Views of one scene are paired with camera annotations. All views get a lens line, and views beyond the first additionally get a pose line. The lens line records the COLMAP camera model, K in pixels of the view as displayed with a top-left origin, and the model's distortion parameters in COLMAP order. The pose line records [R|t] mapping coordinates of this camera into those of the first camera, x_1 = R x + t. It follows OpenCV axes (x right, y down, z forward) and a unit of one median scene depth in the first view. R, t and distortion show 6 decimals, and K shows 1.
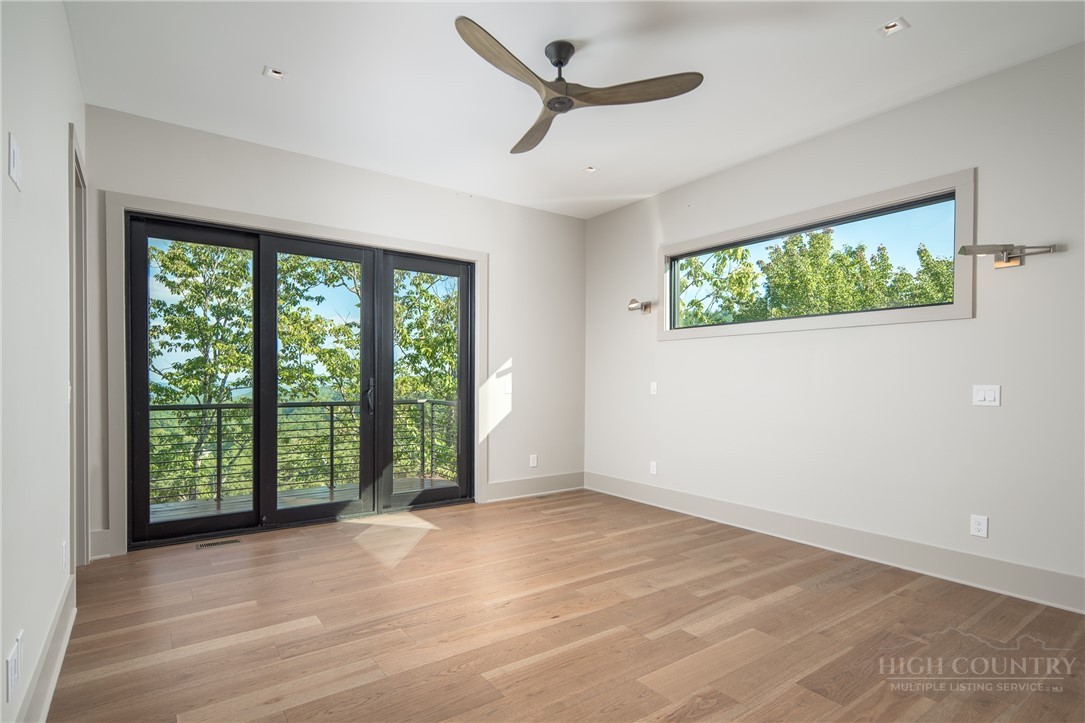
lens RADIAL K [[548.3, 0, 541.7], [0, 548.3, 382.9], [0, 0, 1]] dist [0.007560, -0.006029]
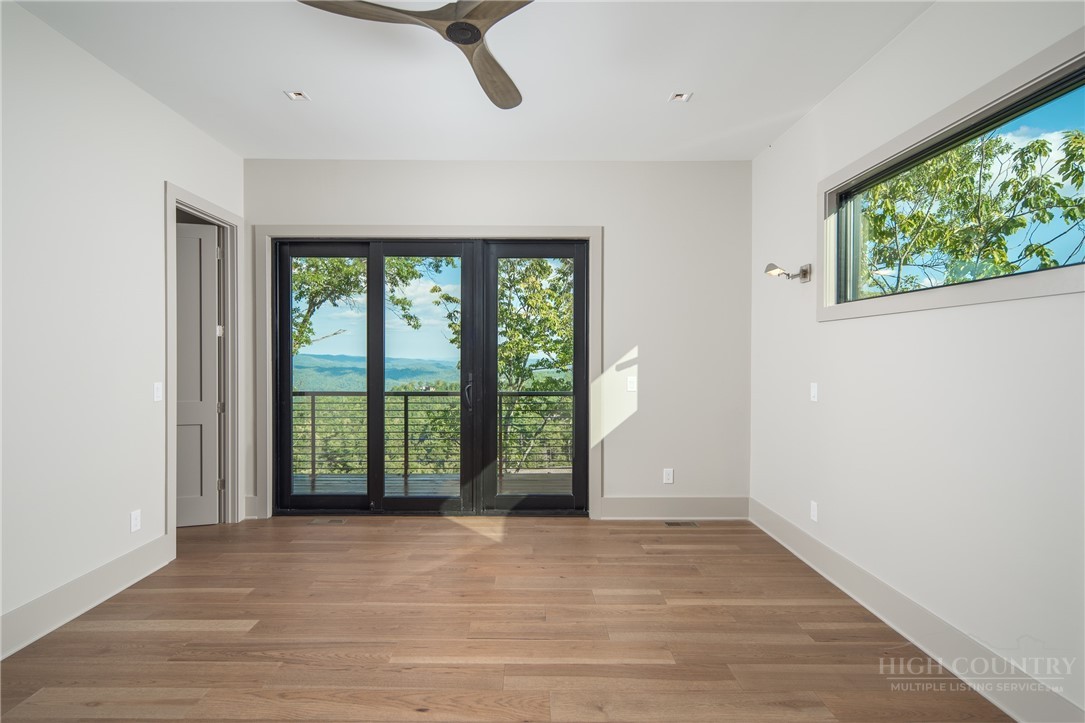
lens RADIAL K [[548.3, 0, 535.1], [0, 548.3, 354.2], [0, 0, 1]] dist [0.007560, -0.006029]
pose [[0.811313, -0.005353, -0.584587, 0.386221], [0.000093, 0.999959, -0.009027, -0.037110], [0.584612, 0.007270, 0.811281, 0.305916]]
